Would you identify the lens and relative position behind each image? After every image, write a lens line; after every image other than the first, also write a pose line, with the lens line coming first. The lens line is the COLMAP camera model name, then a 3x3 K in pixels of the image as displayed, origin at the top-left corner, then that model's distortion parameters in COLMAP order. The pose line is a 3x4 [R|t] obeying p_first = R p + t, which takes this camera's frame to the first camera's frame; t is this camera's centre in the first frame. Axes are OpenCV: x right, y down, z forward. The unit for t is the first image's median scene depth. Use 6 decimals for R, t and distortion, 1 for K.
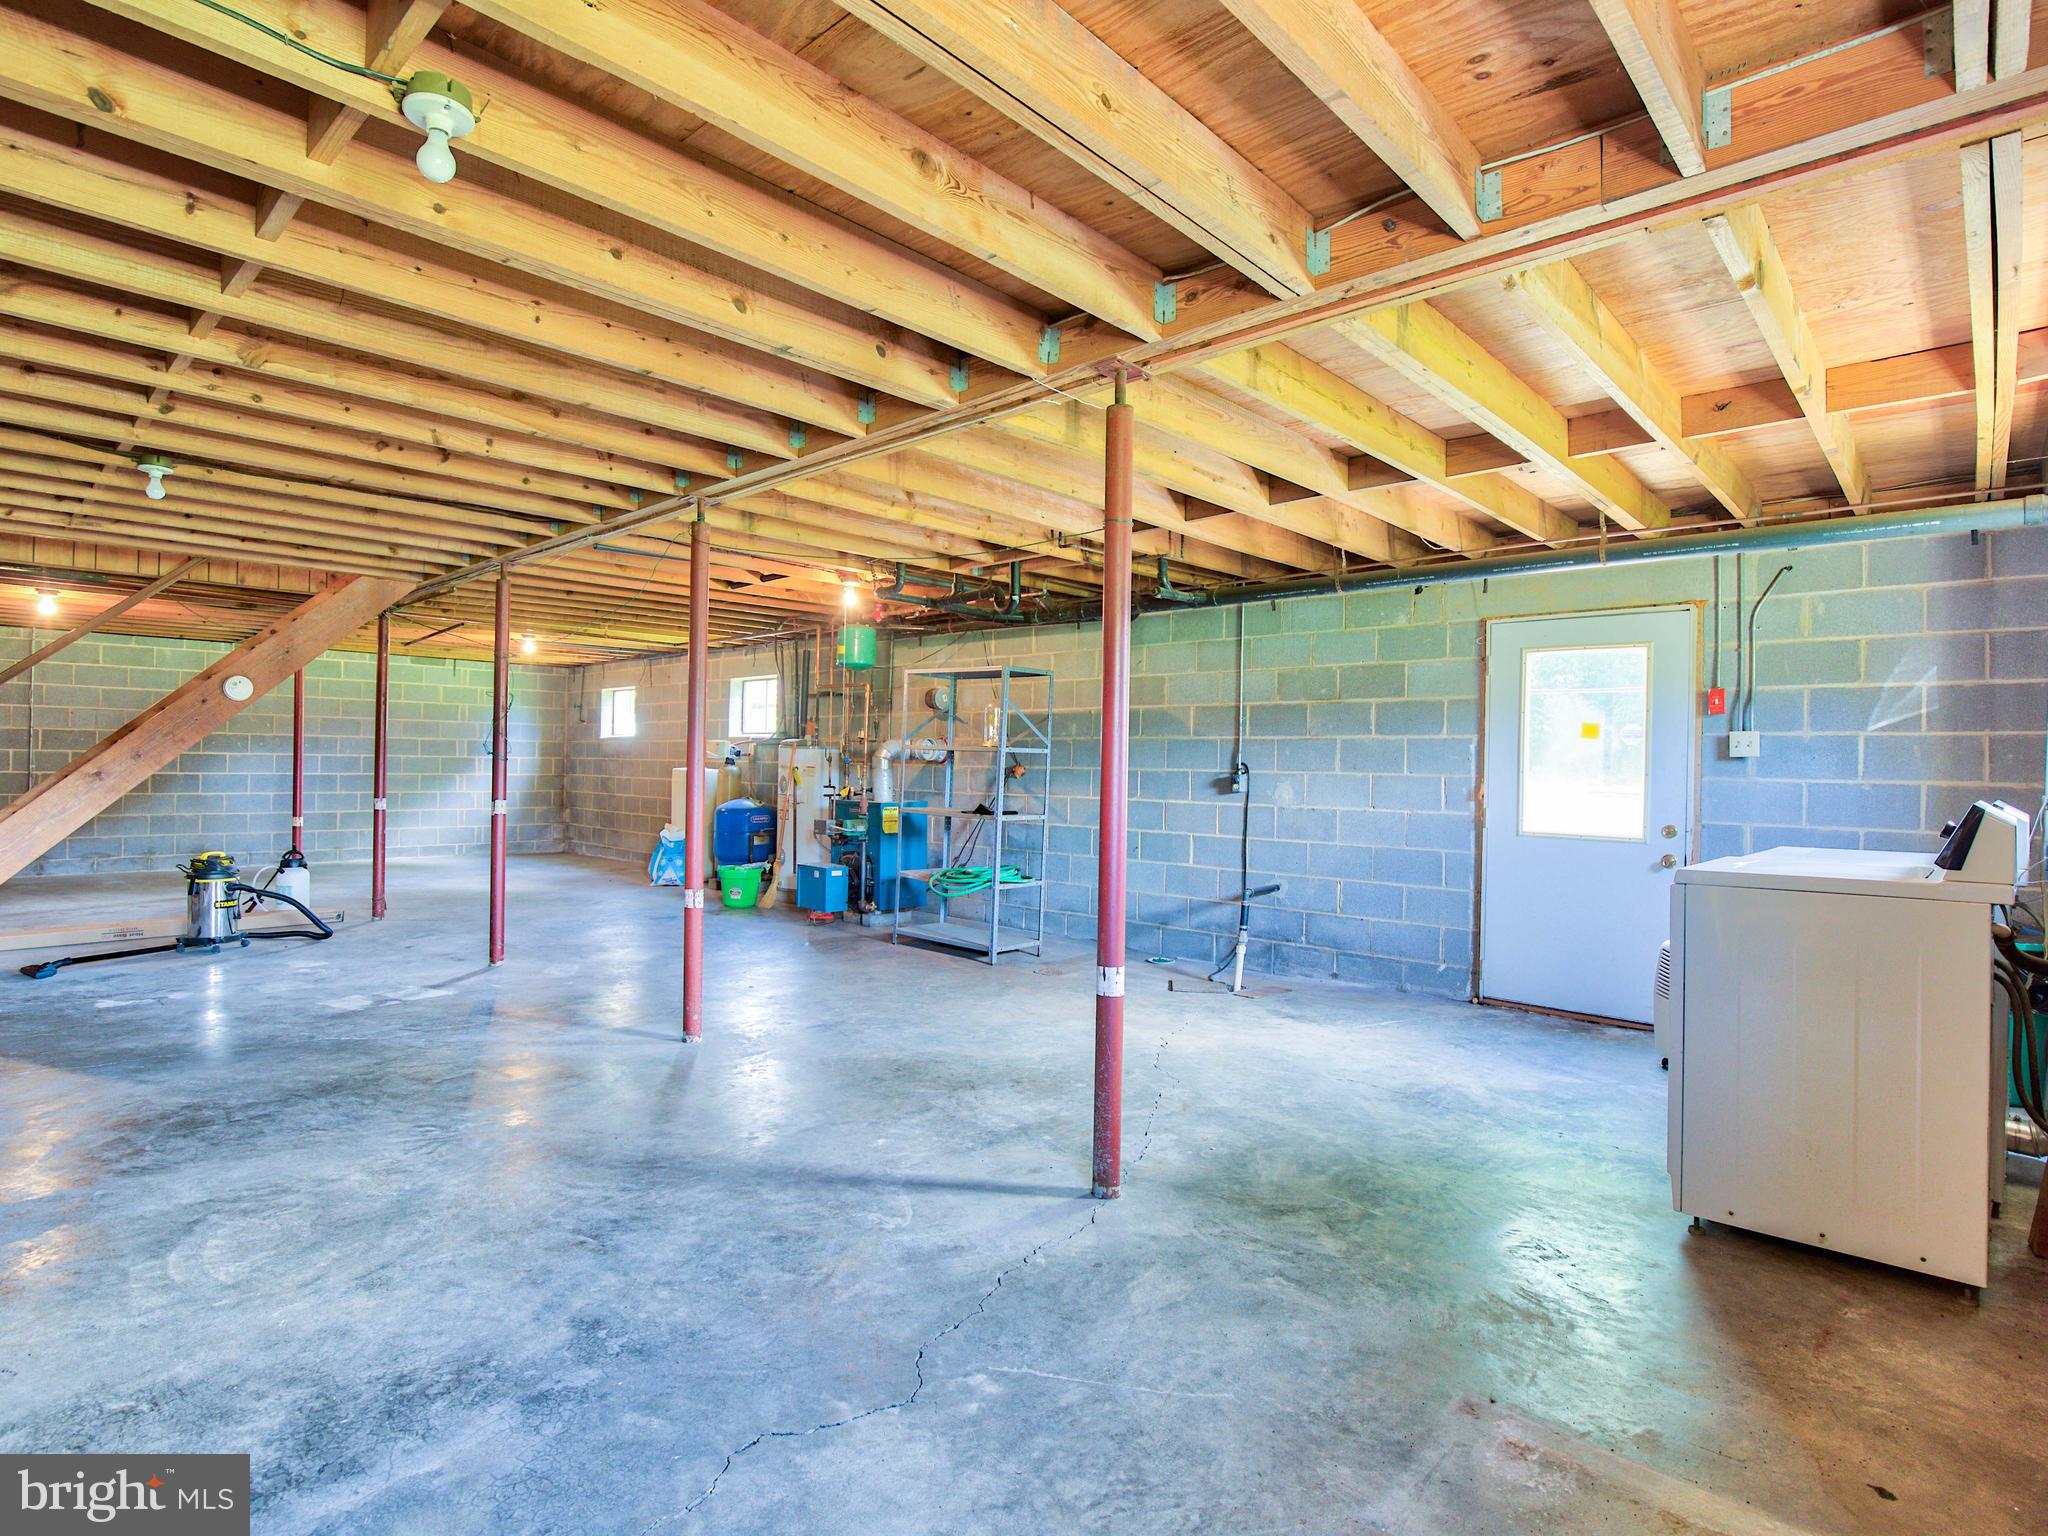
lens RADIAL K [[1057.2, 0, 1036.0], [0, 1057.2, 761.3], [0, 0, 1]] dist [-0.037230, 0.007685]
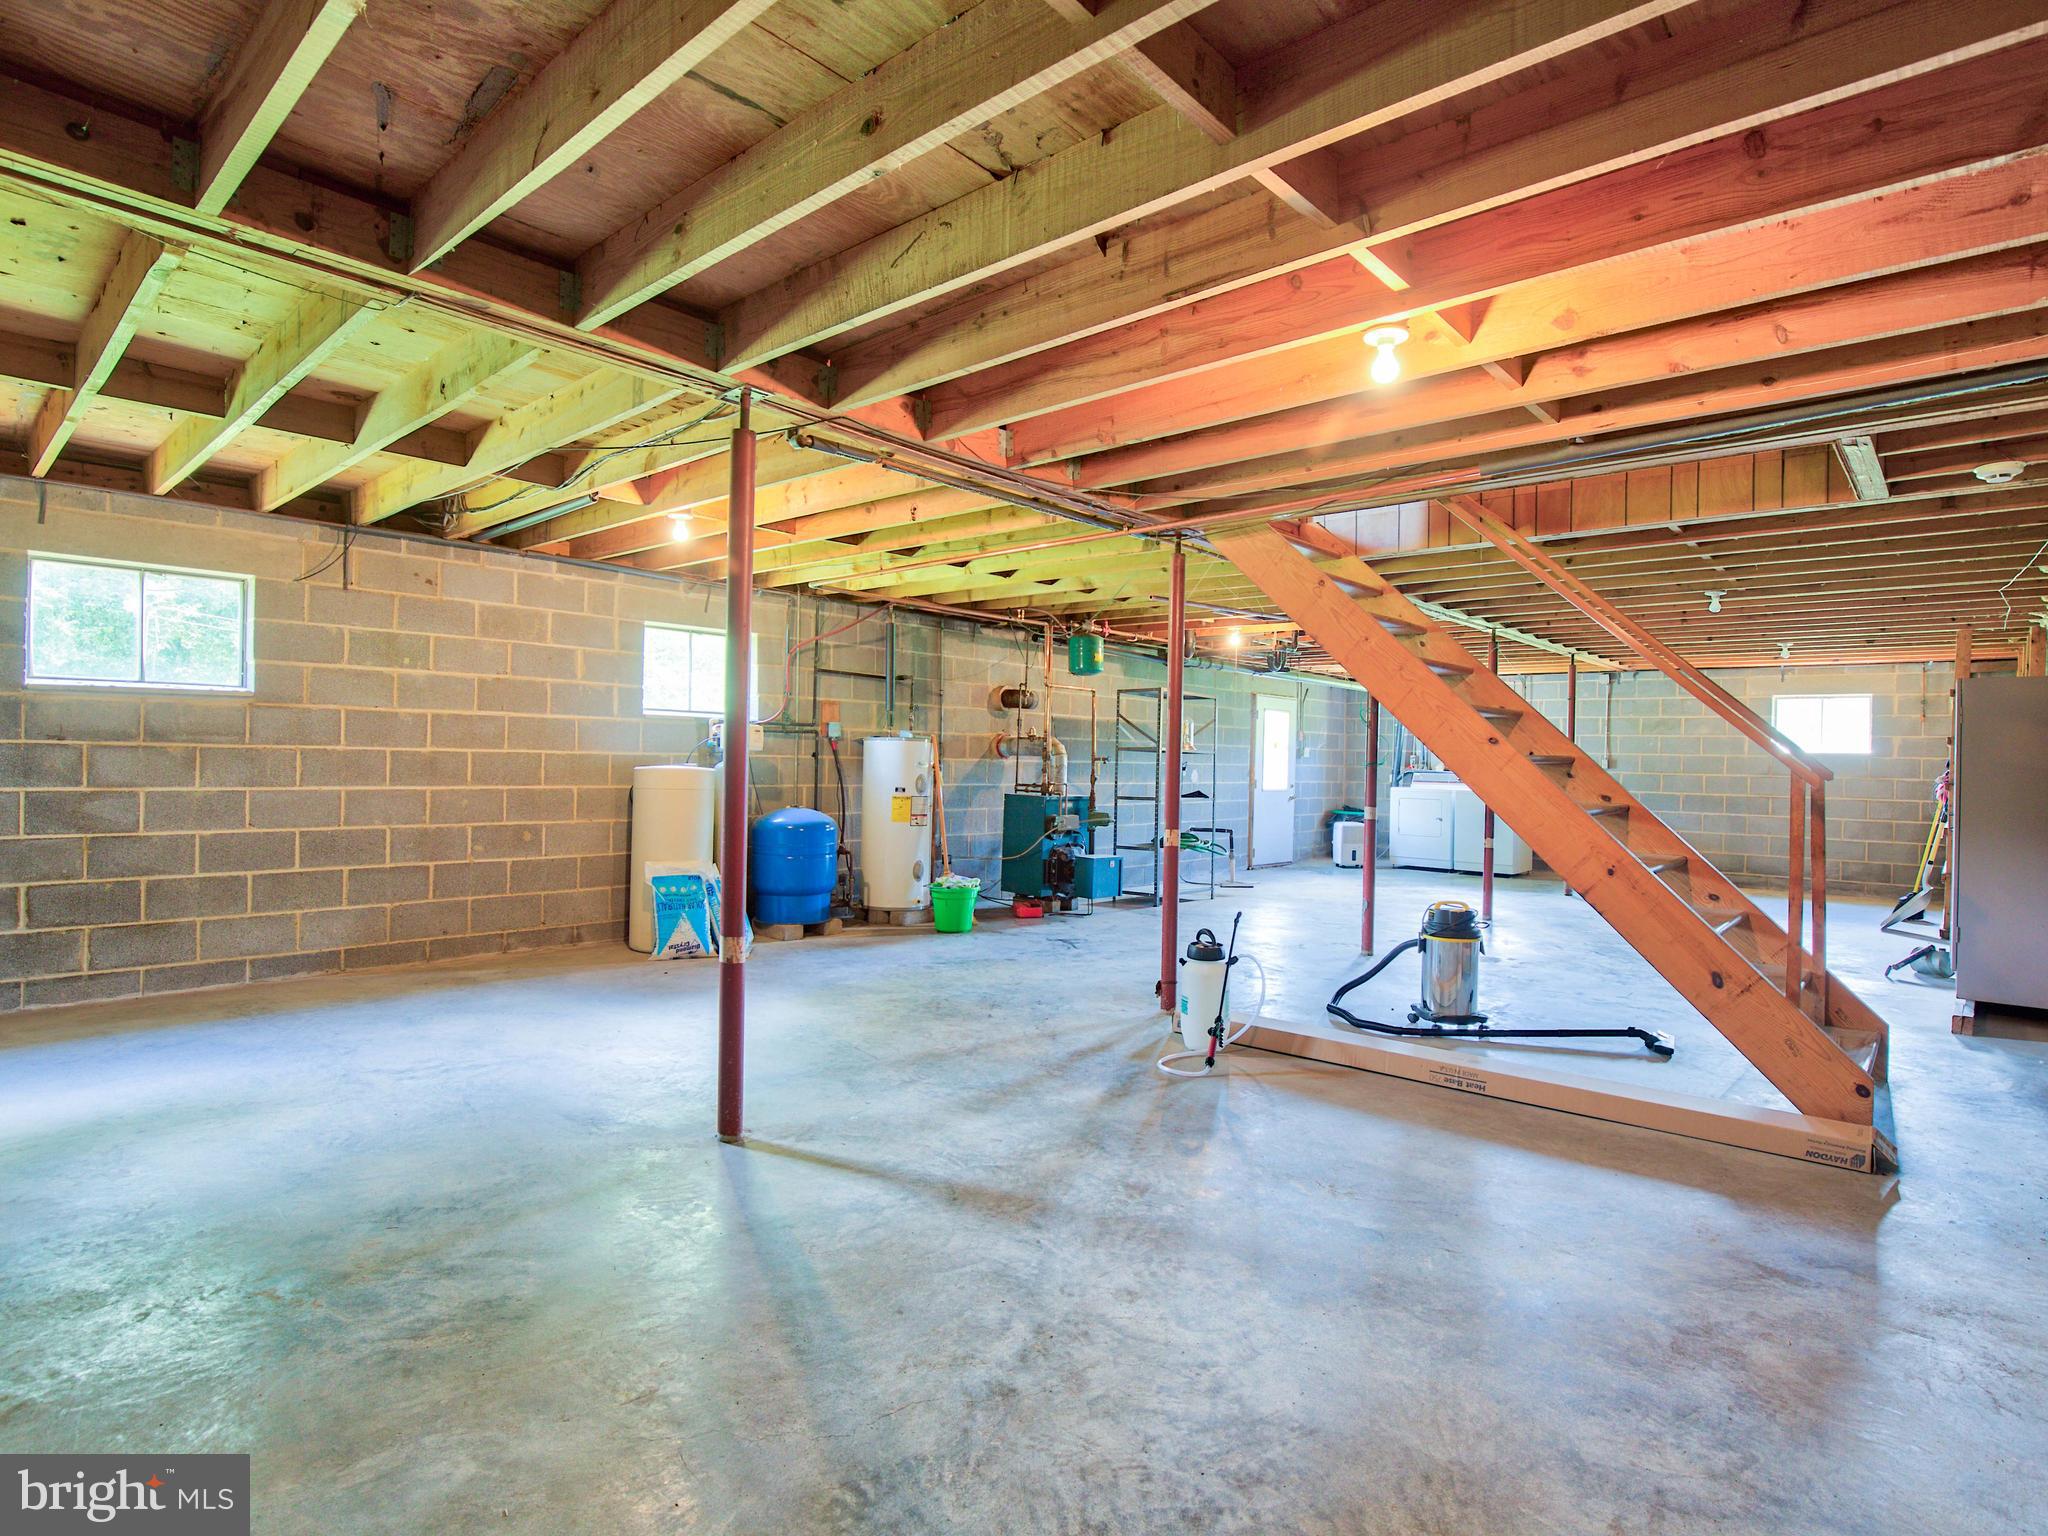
lens RADIAL K [[1057.2, 0, 1036.0], [0, 1057.2, 761.3], [0, 0, 1]] dist [-0.037230, 0.007685]
pose [[-0.022629, -0.019070, 0.999562, -1.609357], [-0.023798, 0.999545, 0.018530, -0.021316], [-0.999461, -0.023368, -0.023072, 1.375438]]
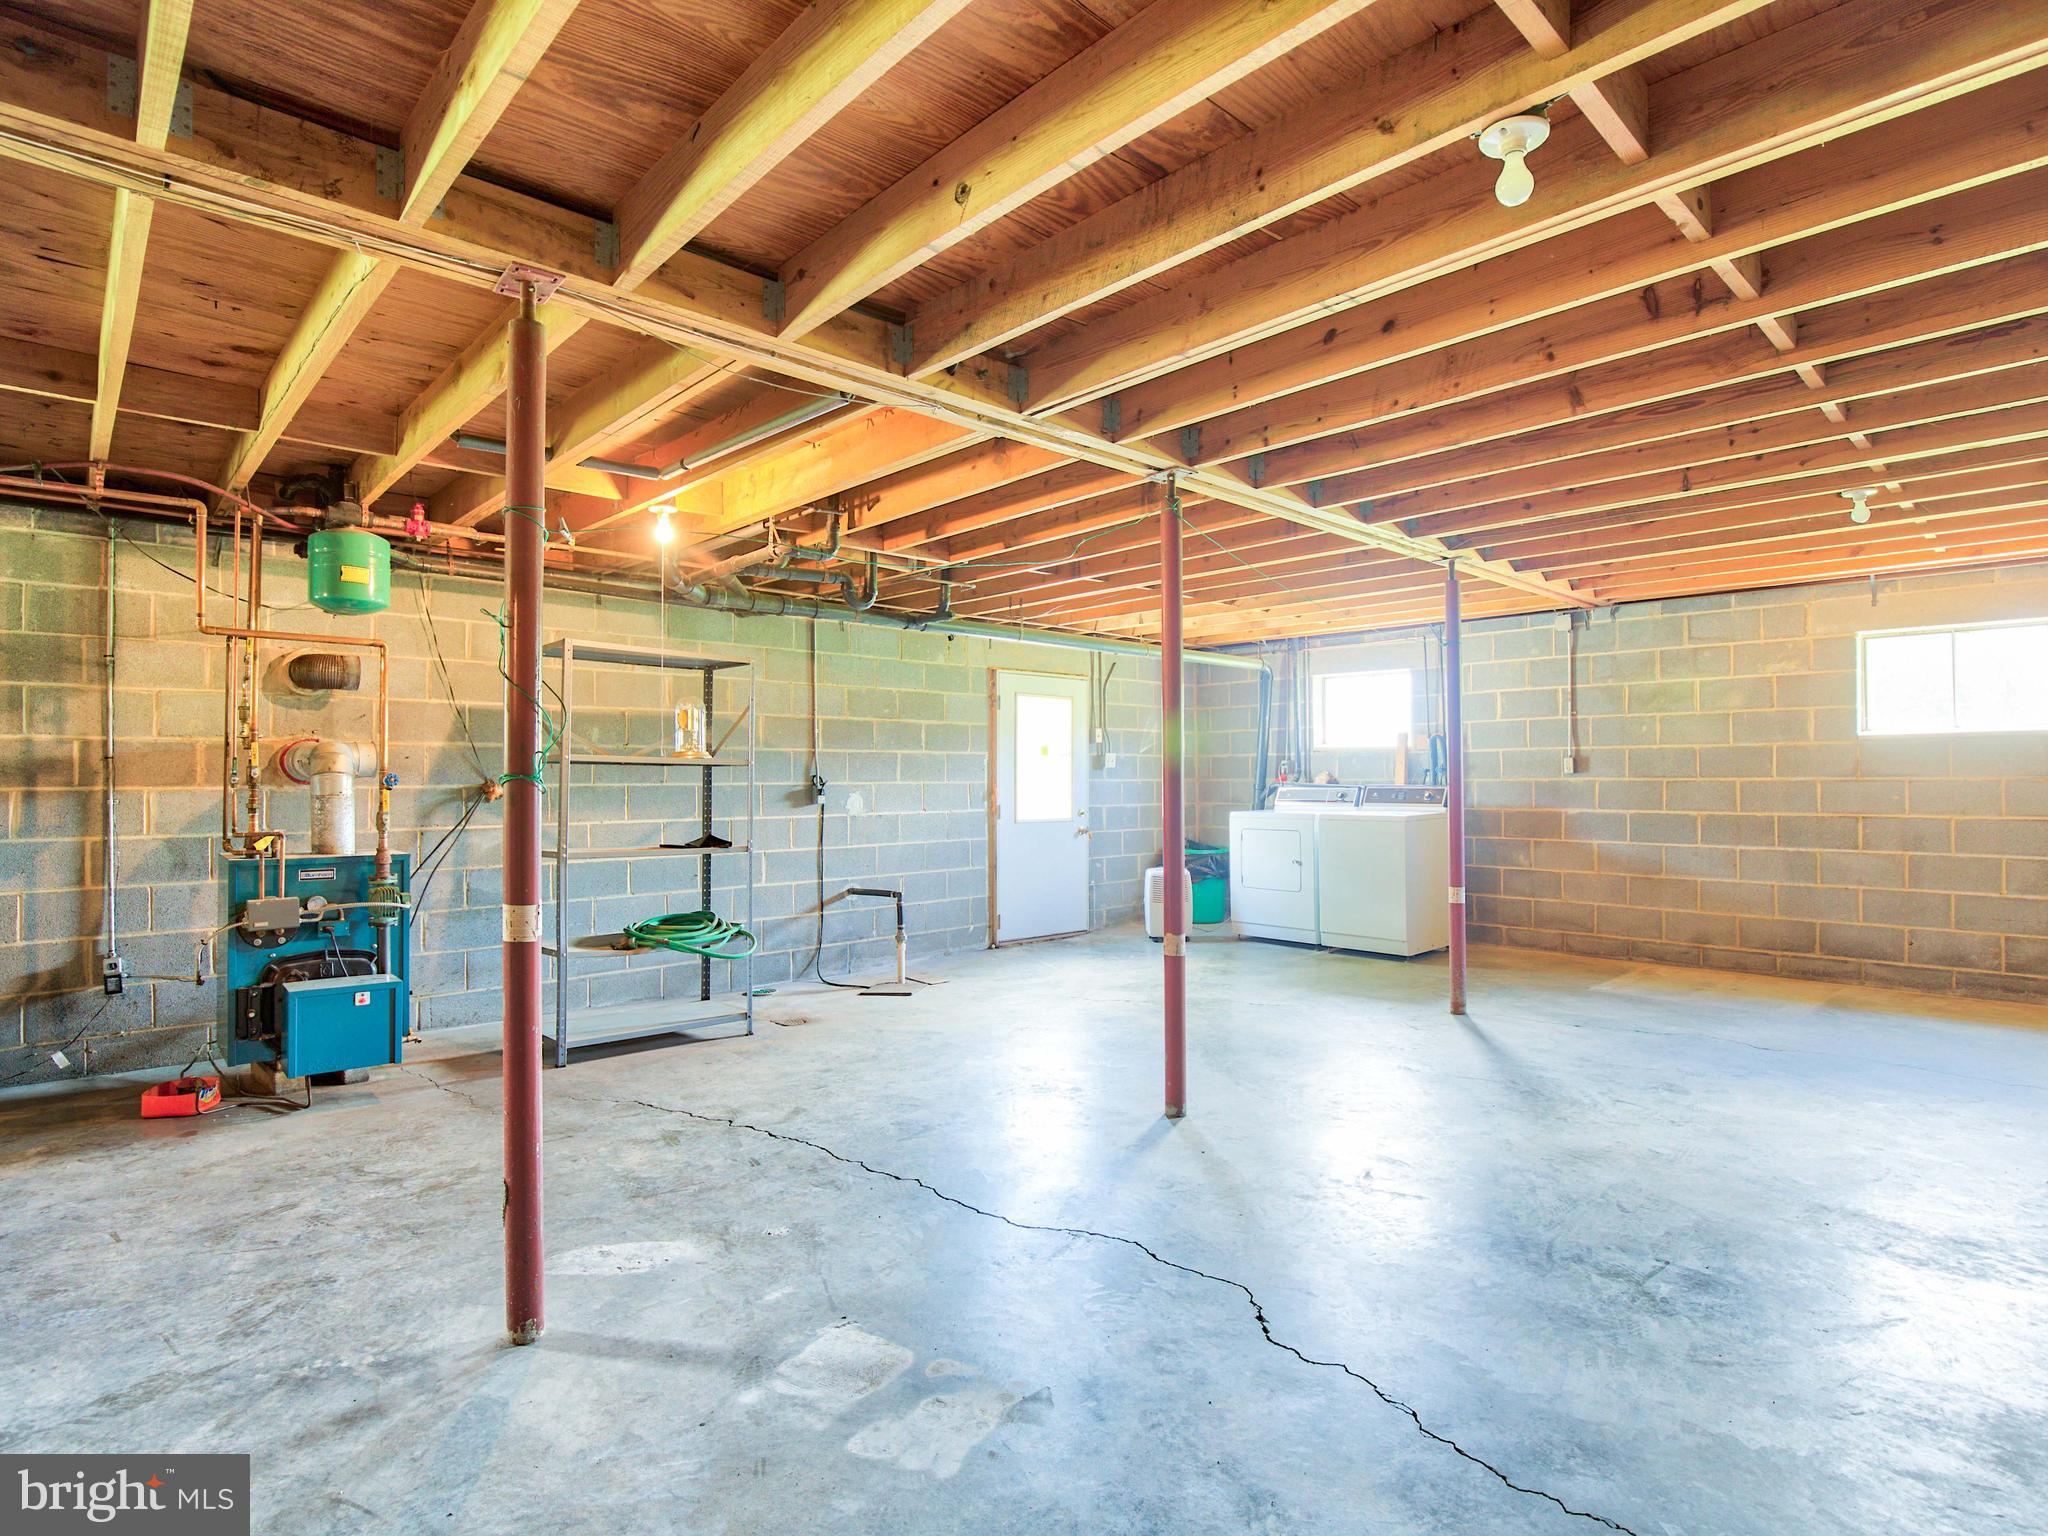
lens RADIAL K [[1057.2, 0, 1036.0], [0, 1057.2, 761.3], [0, 0, 1]] dist [-0.037230, 0.007685]
pose [[0.057955, -0.000114, 0.998319, -0.874413], [0.003757, 0.999993, -0.000104, -0.011783], [-0.998312, 0.003757, 0.057955, 0.791813]]
